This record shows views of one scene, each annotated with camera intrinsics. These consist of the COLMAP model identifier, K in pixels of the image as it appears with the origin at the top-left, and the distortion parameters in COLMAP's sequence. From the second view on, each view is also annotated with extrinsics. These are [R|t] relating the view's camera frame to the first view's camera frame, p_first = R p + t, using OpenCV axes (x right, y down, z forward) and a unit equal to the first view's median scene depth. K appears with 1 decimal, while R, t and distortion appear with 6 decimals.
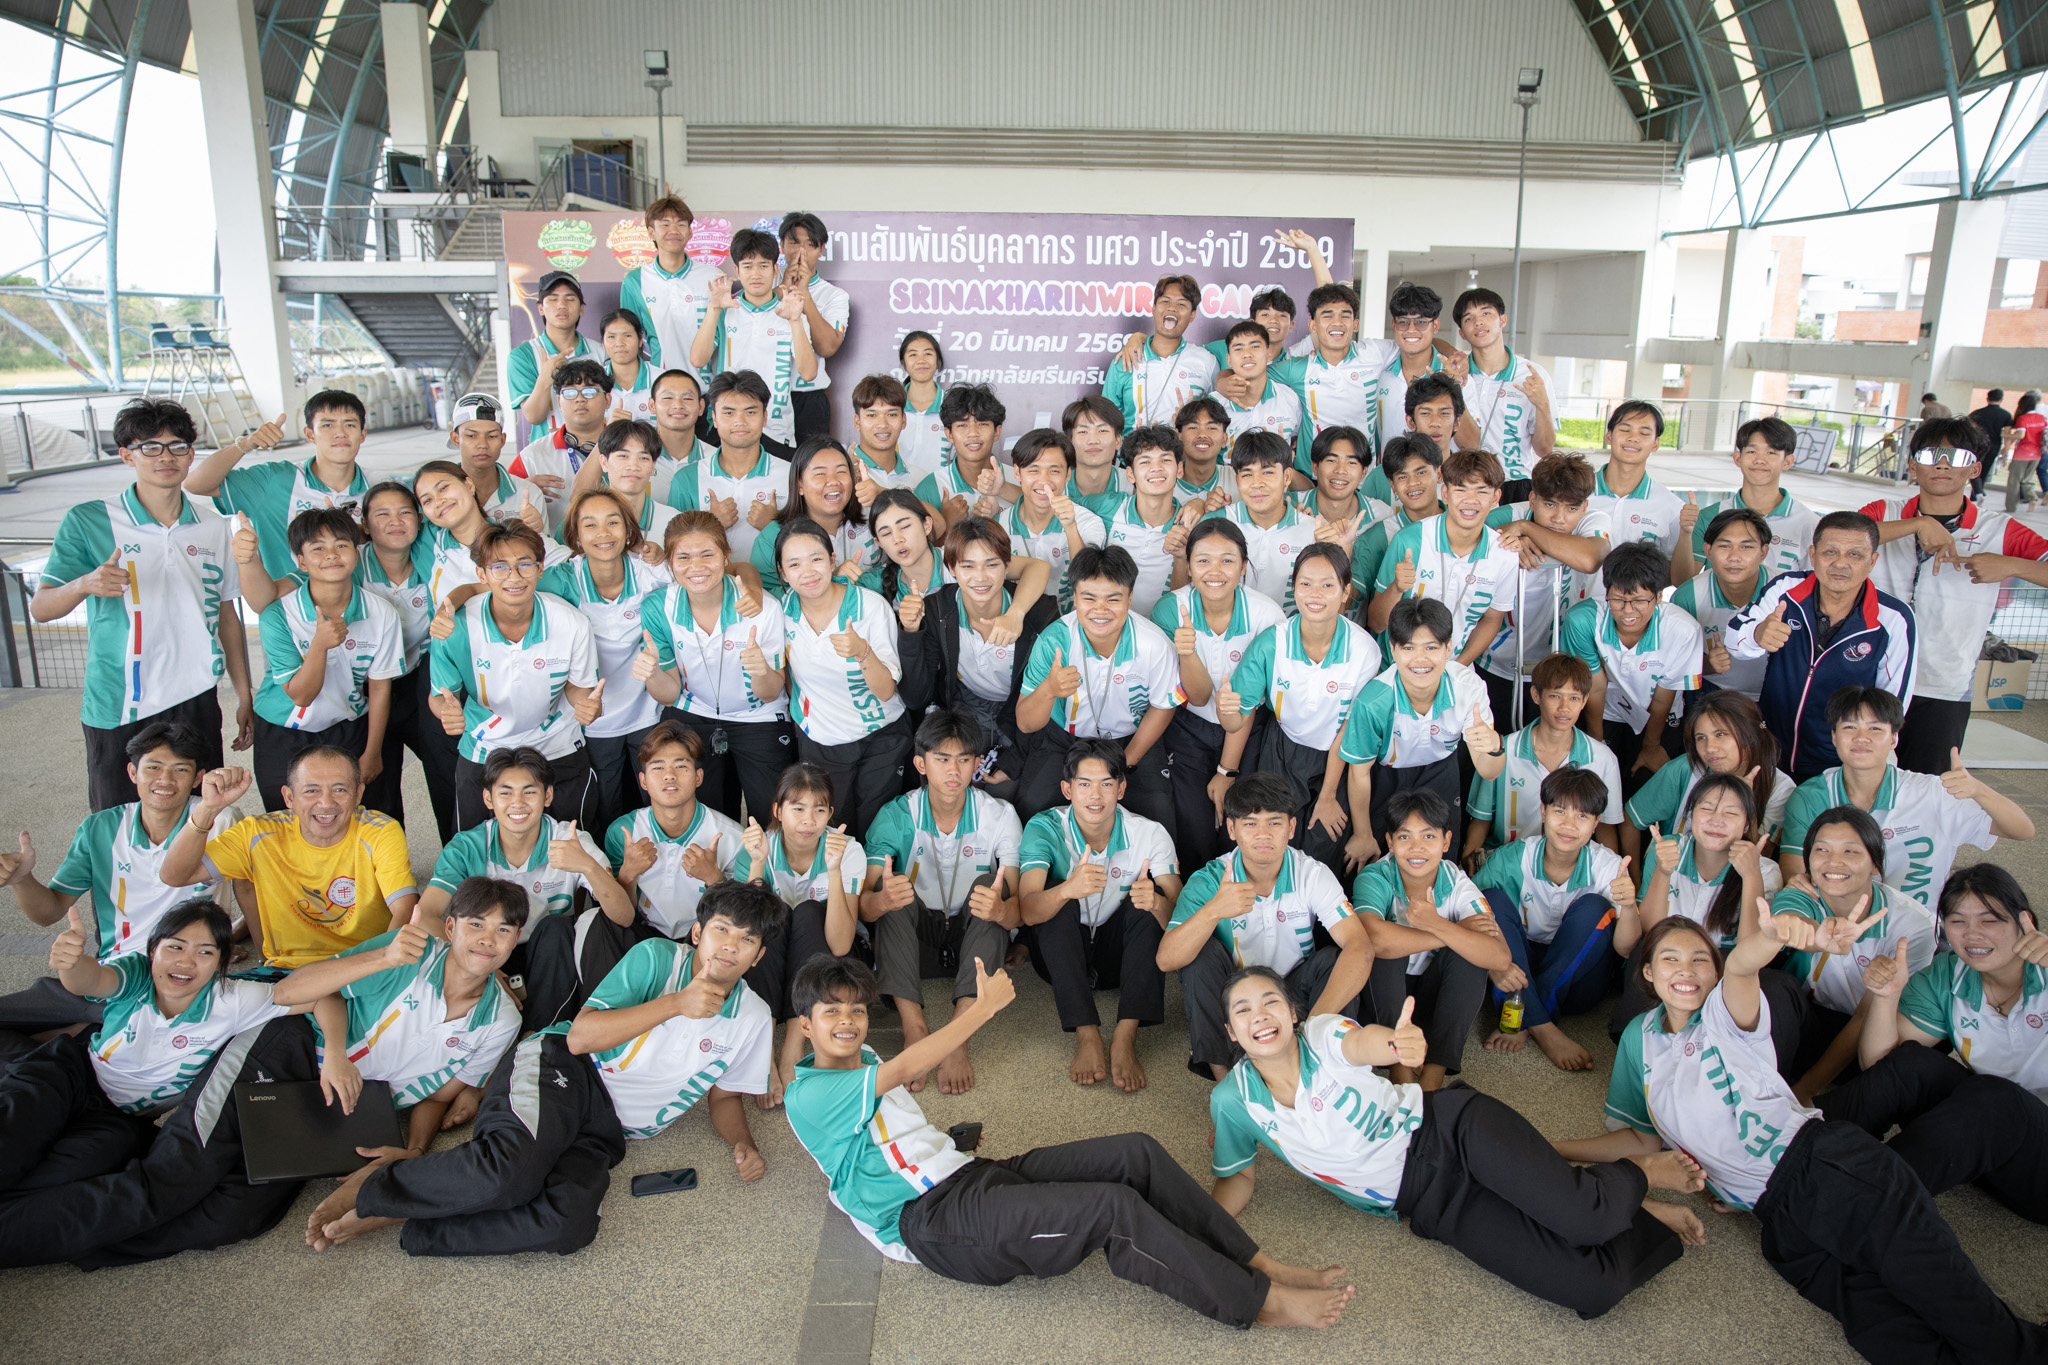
lens RADIAL K [[1474.2, 0, 1015.2], [0, 1474.2, 679.3], [0, 0, 1]] dist [-0.113017, 0.096031]
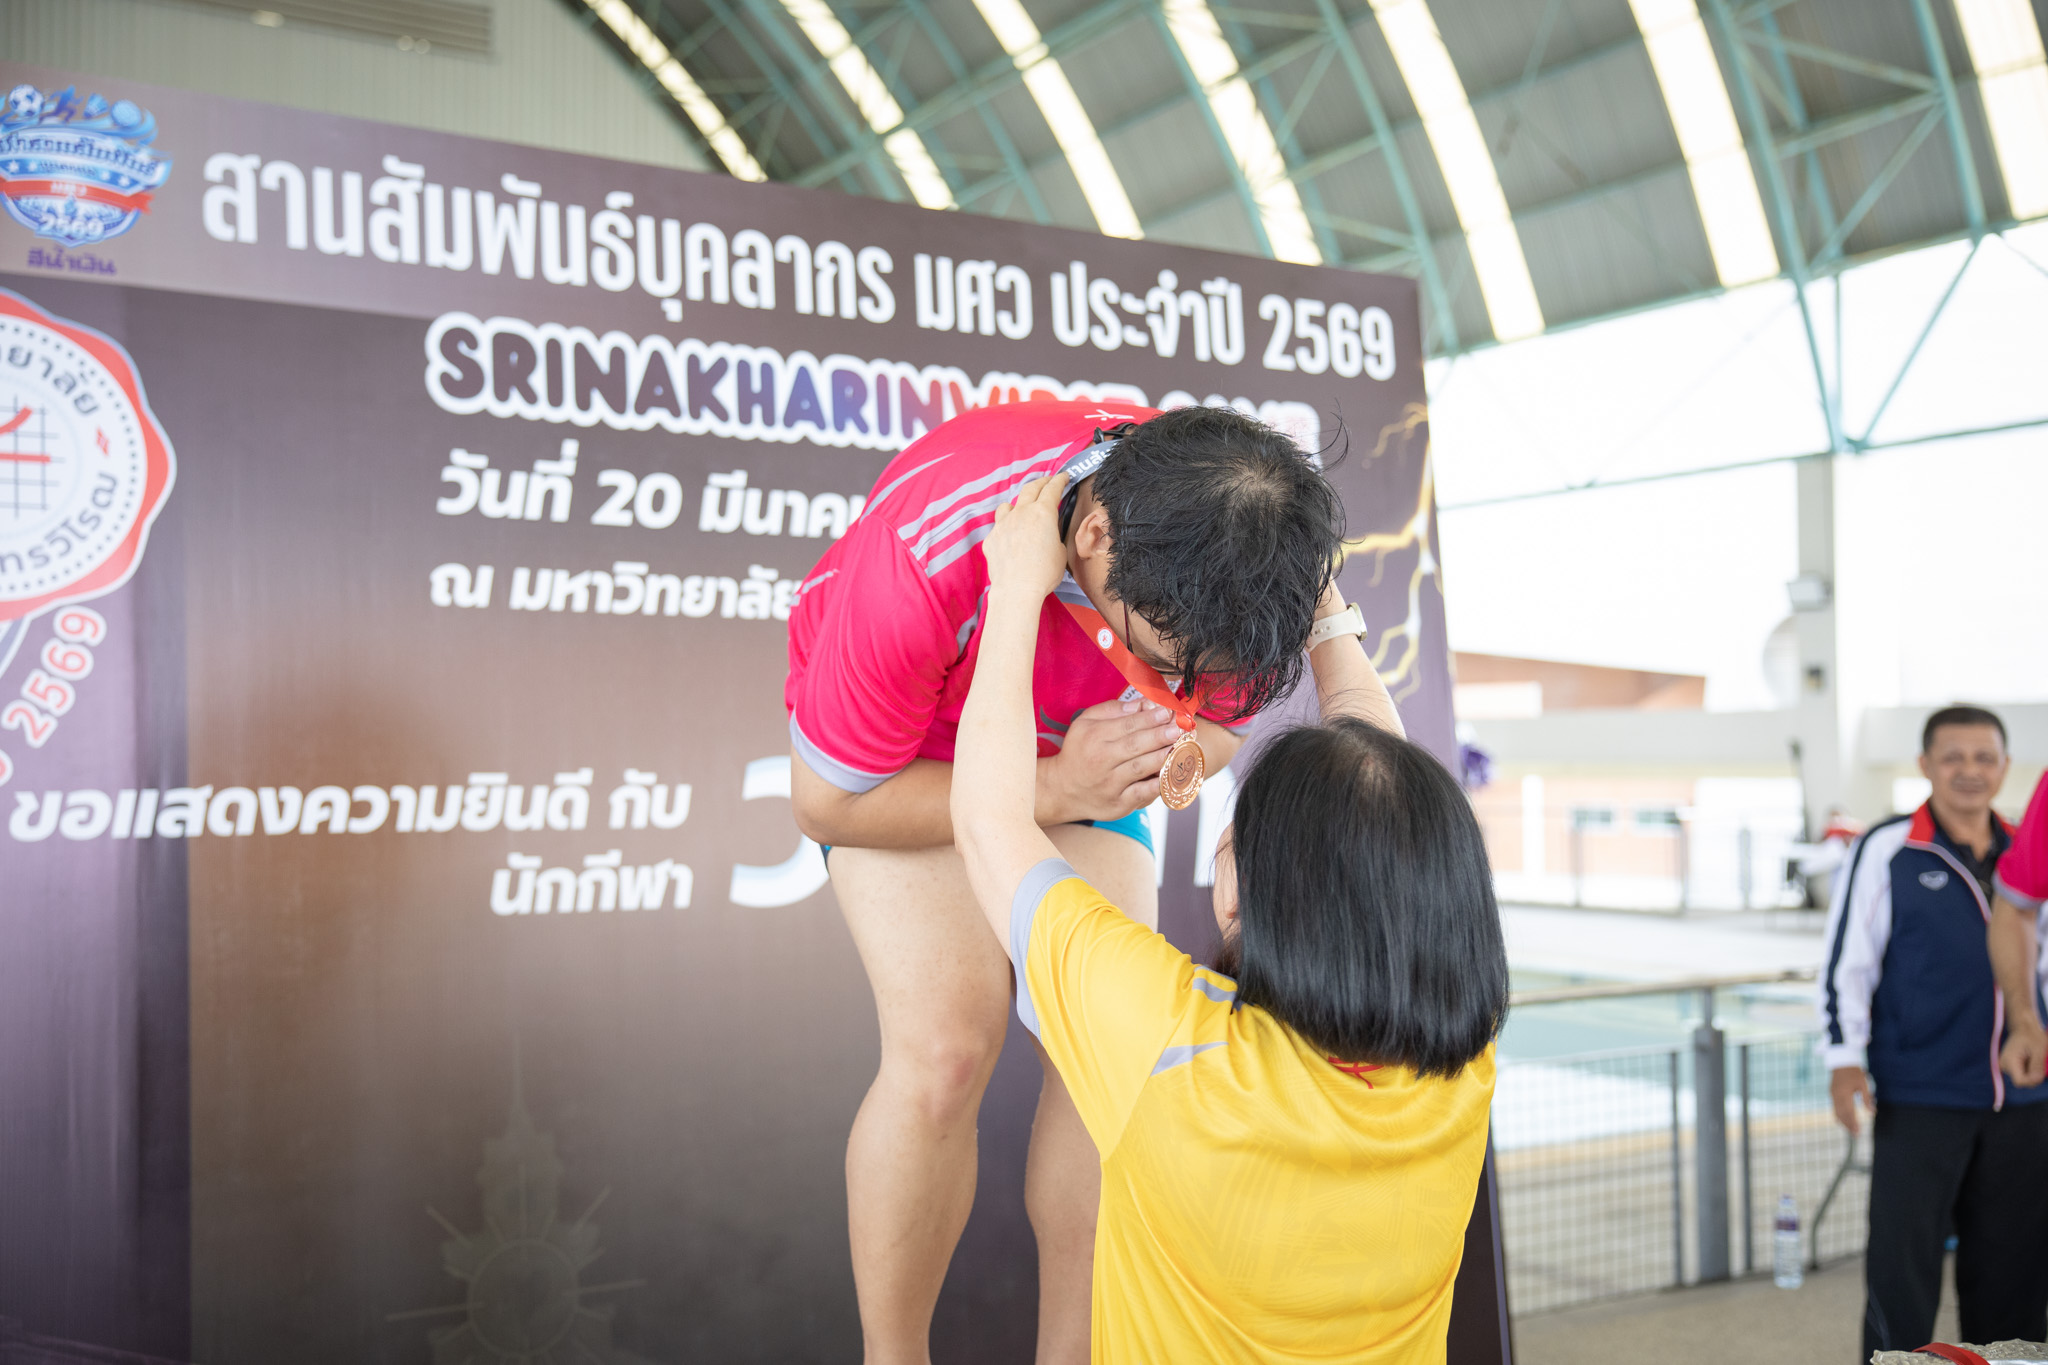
lens RADIAL K [[2217.2, 0, 1016.4], [0, 2217.2, 655.6], [0, 0, 1]] dist [0.052152, 0.037527]
pose [[0.851209, 0.010620, 0.524720, -0.243514], [0.142665, 0.957465, -0.250812, -0.043557], [-0.505064, 0.288353, 0.813488, 0.522617]]
